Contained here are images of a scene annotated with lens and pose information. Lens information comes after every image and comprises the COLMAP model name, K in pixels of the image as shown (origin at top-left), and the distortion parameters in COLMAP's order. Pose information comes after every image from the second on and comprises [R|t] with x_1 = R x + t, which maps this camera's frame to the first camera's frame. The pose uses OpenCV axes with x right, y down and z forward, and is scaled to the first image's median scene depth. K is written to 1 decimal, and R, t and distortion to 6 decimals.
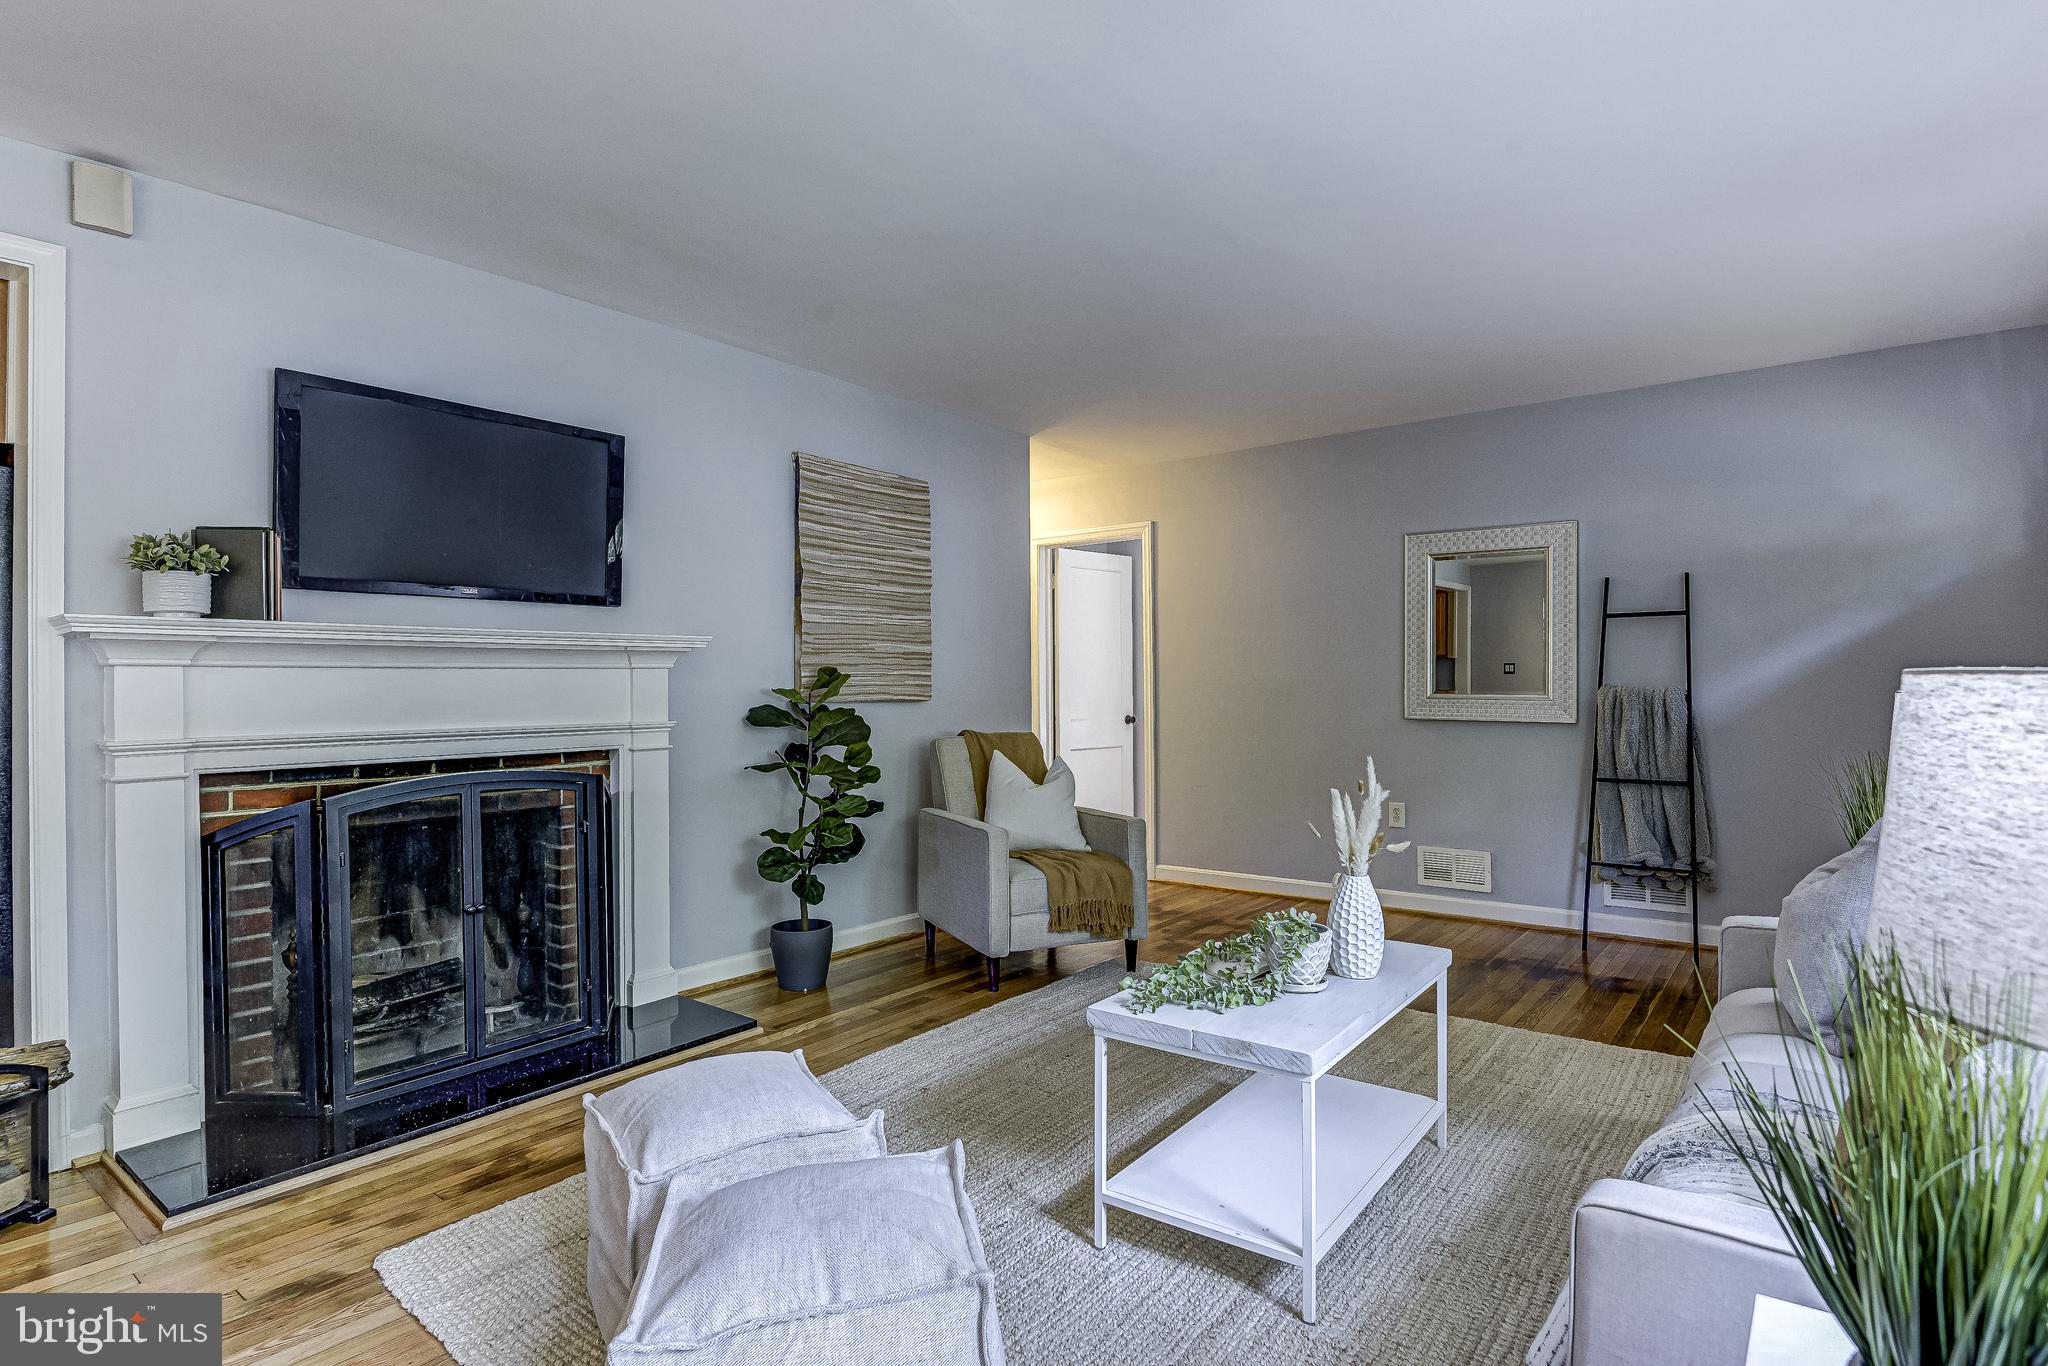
lens RADIAL K [[1096.0, 0, 1004.6], [0, 1096.0, 678.2], [0, 0, 1]] dist [-0.001445, -0.010352]
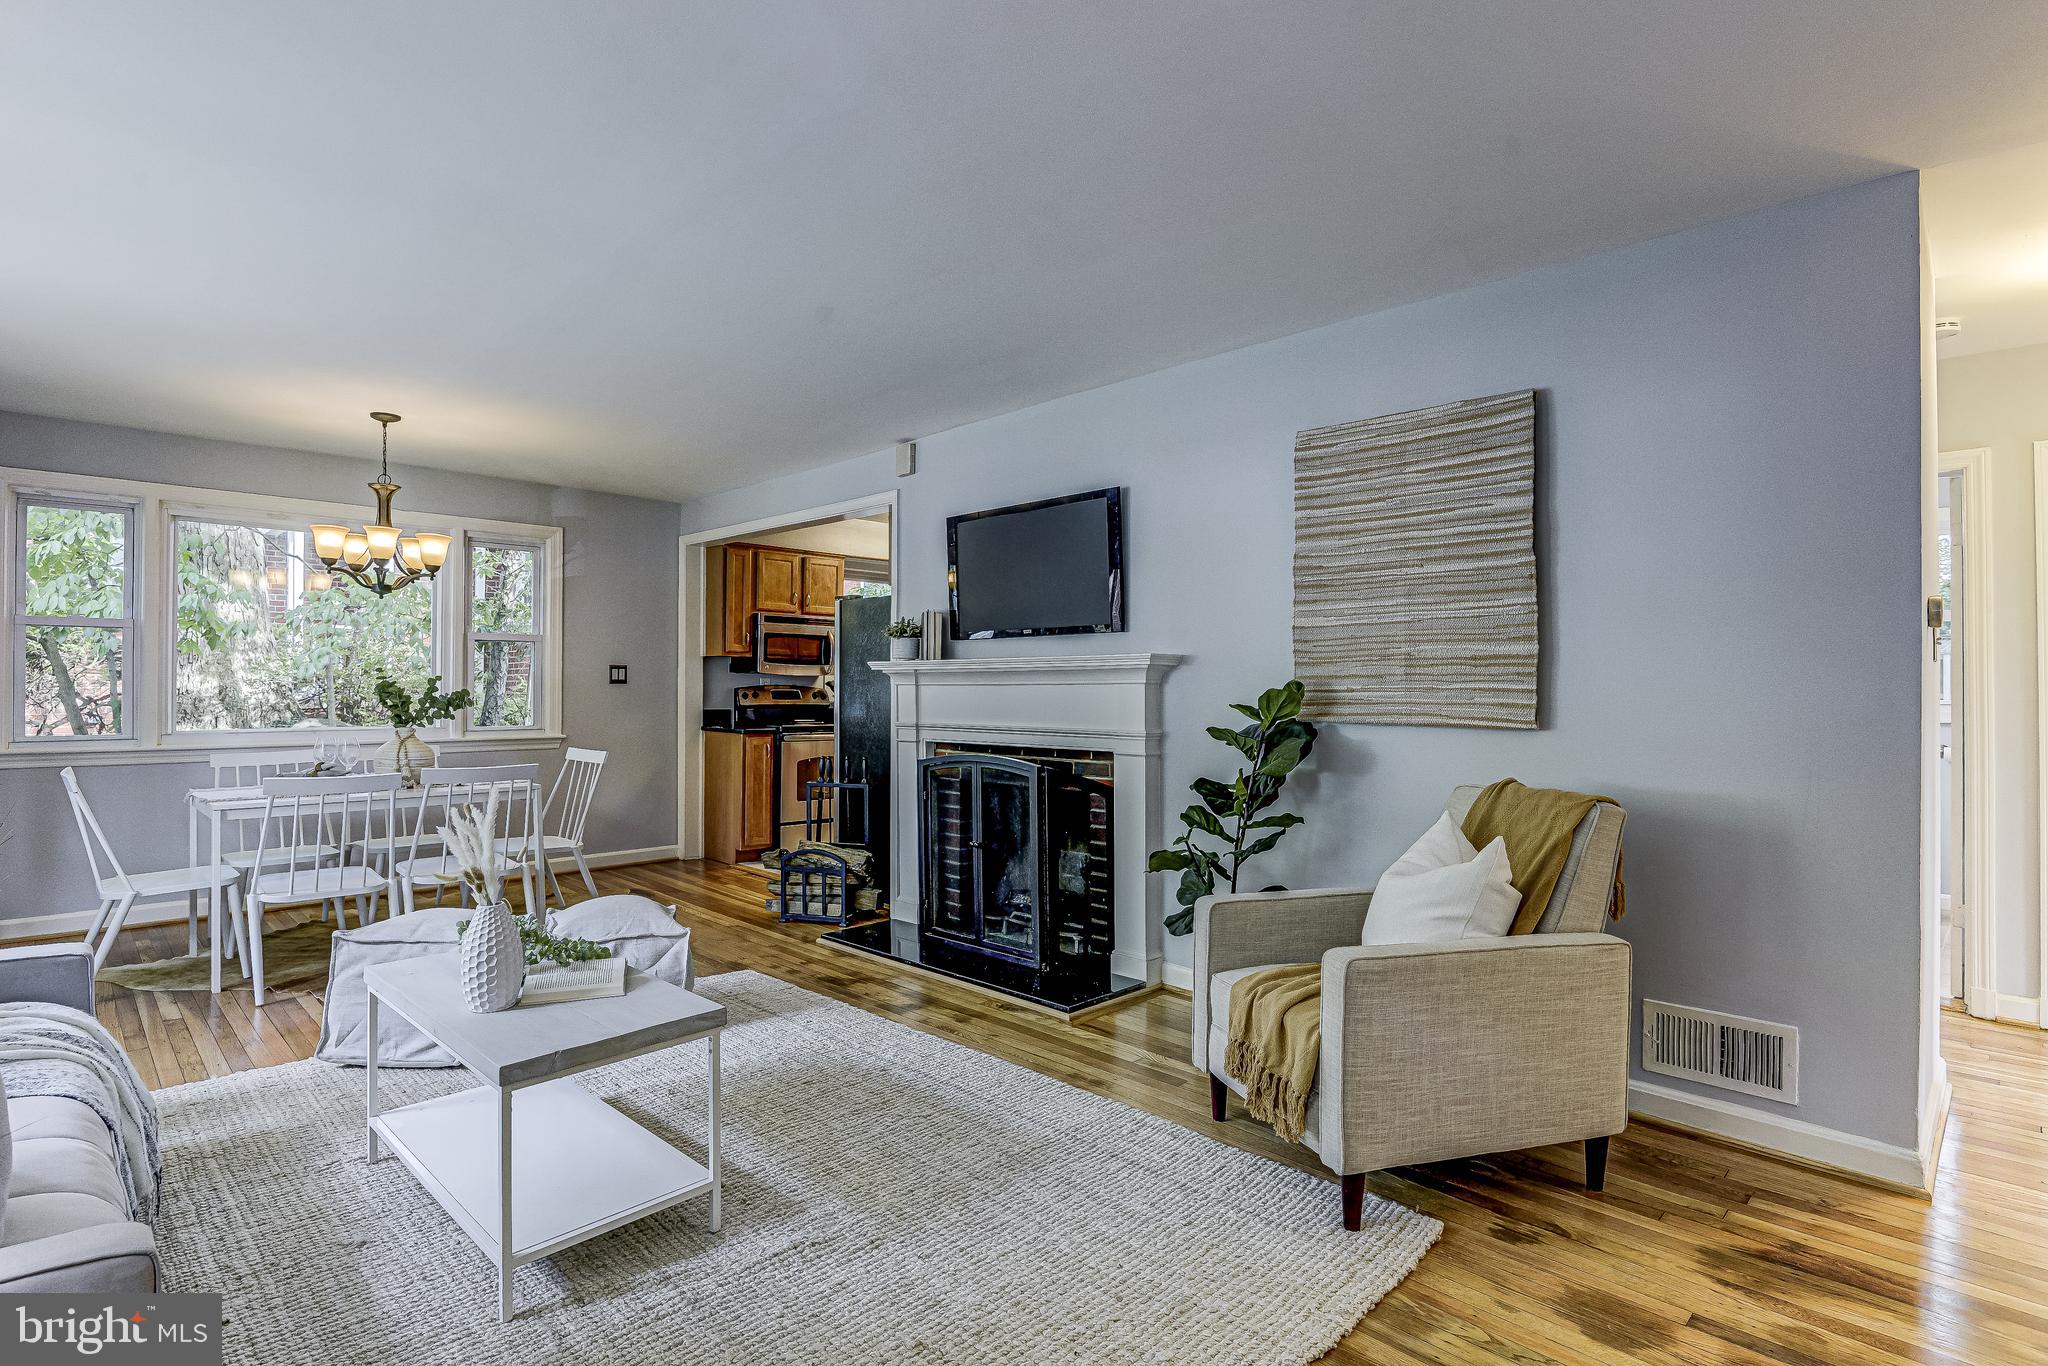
lens RADIAL K [[1015.8, 0, 1006.5], [0, 1015.8, 678.4], [0, 0, 1]] dist [0.007444, -0.014191]
pose [[-0.151531, -0.005247, -0.988439, 0.833405], [0.001840, 0.999983, -0.005590, -0.009956], [0.988451, -0.002665, -0.151519, 1.164933]]
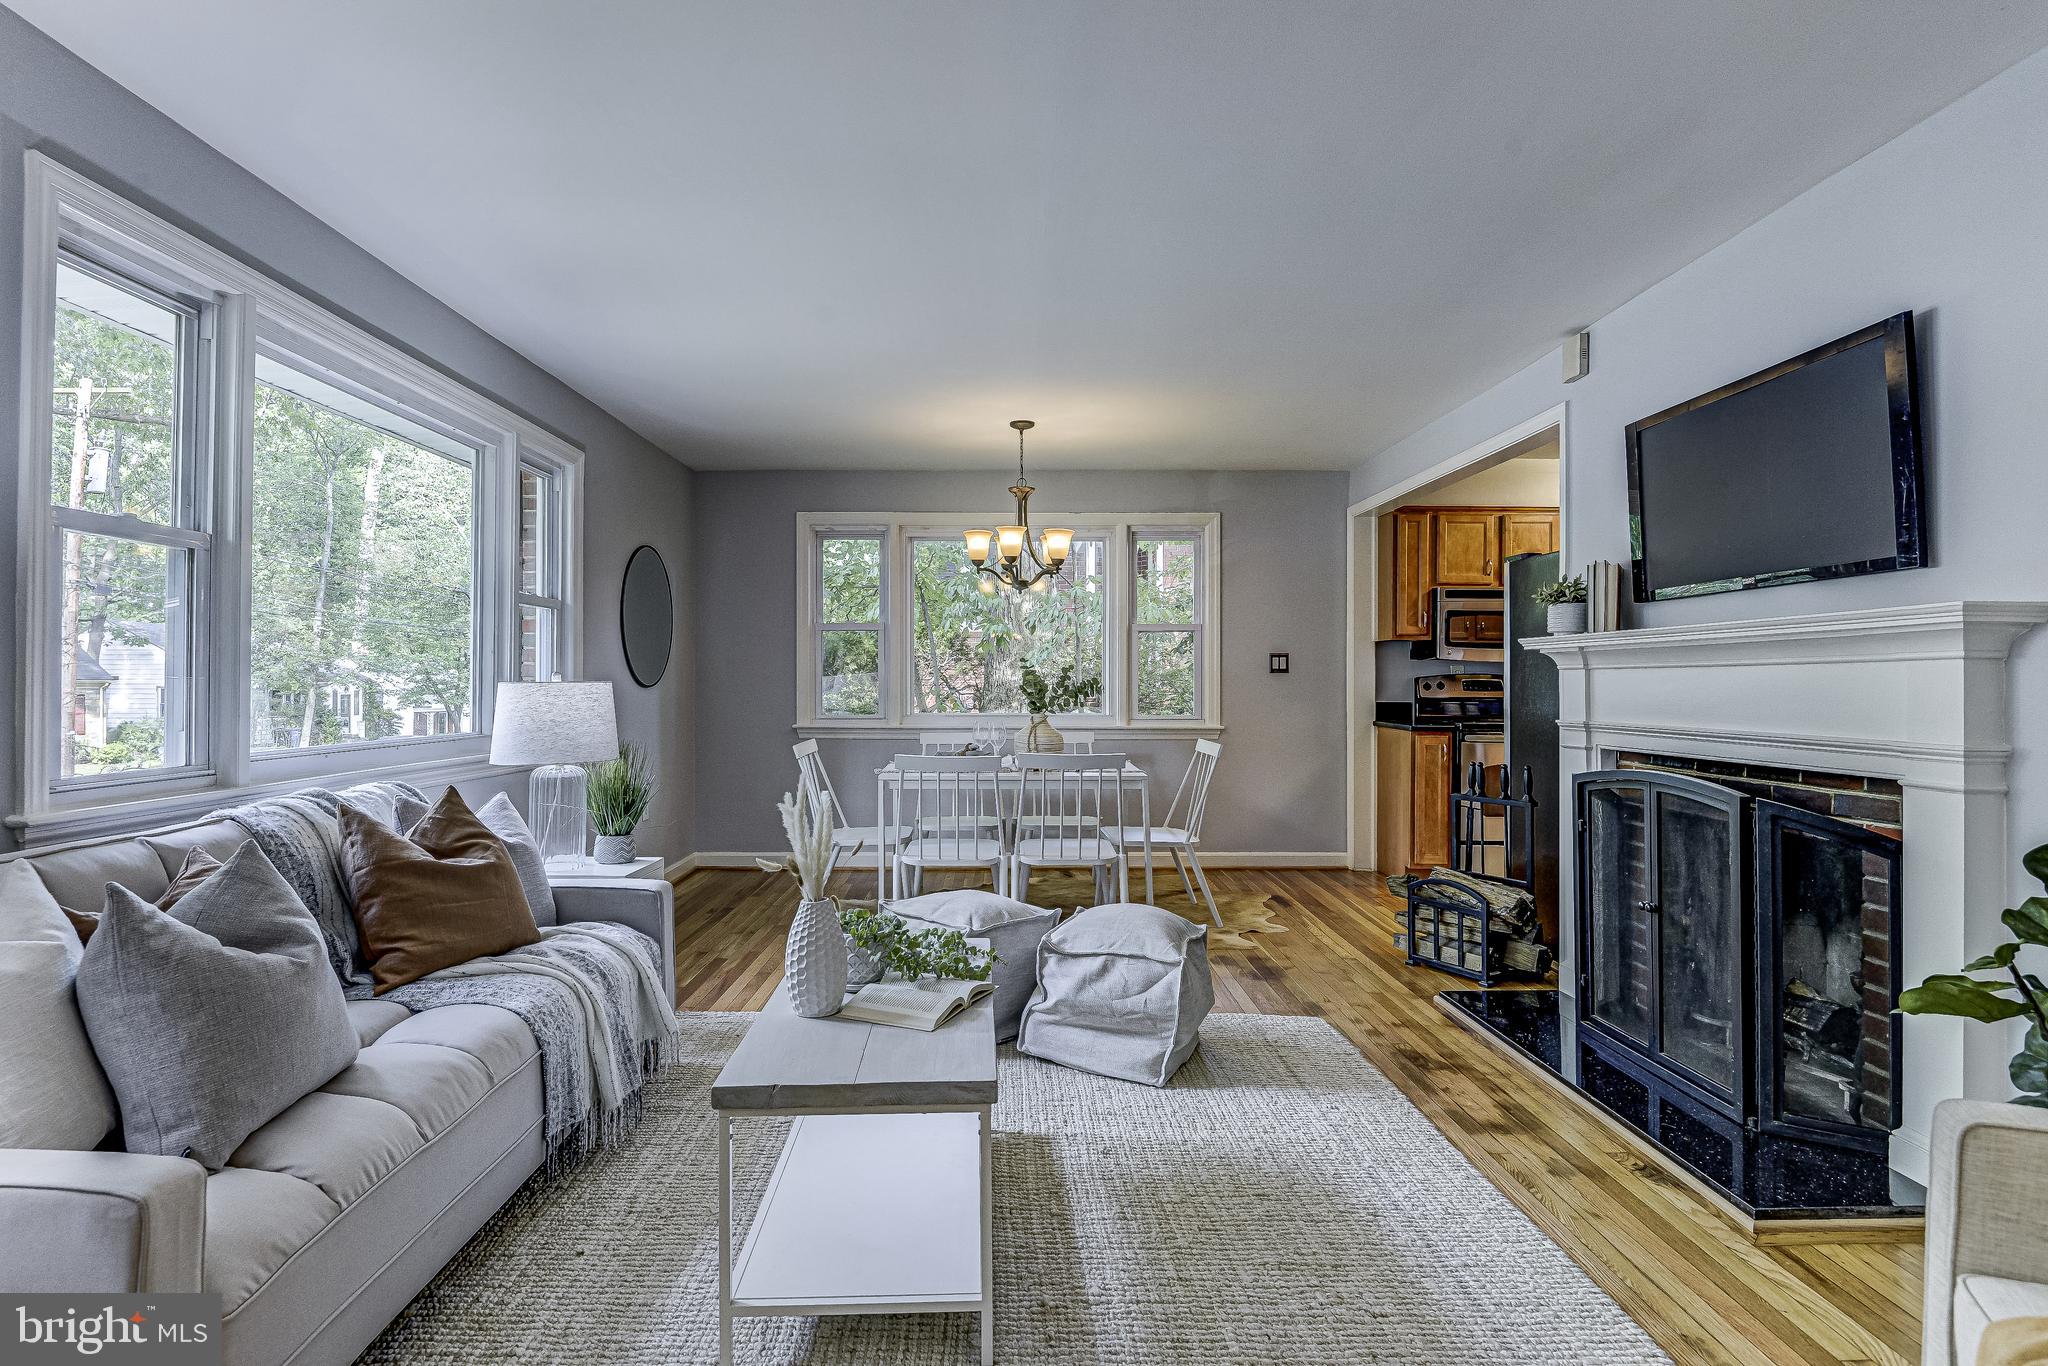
lens RADIAL K [[1015.8, 0, 1006.5], [0, 1015.8, 678.4], [0, 0, 1]] dist [0.007444, -0.014191]
pose [[-0.797809, 0.001825, -0.602908, 0.507068], [0.005056, 0.999981, -0.003664, 0.001888], [0.602889, -0.005972, -0.797803, 1.291090]]
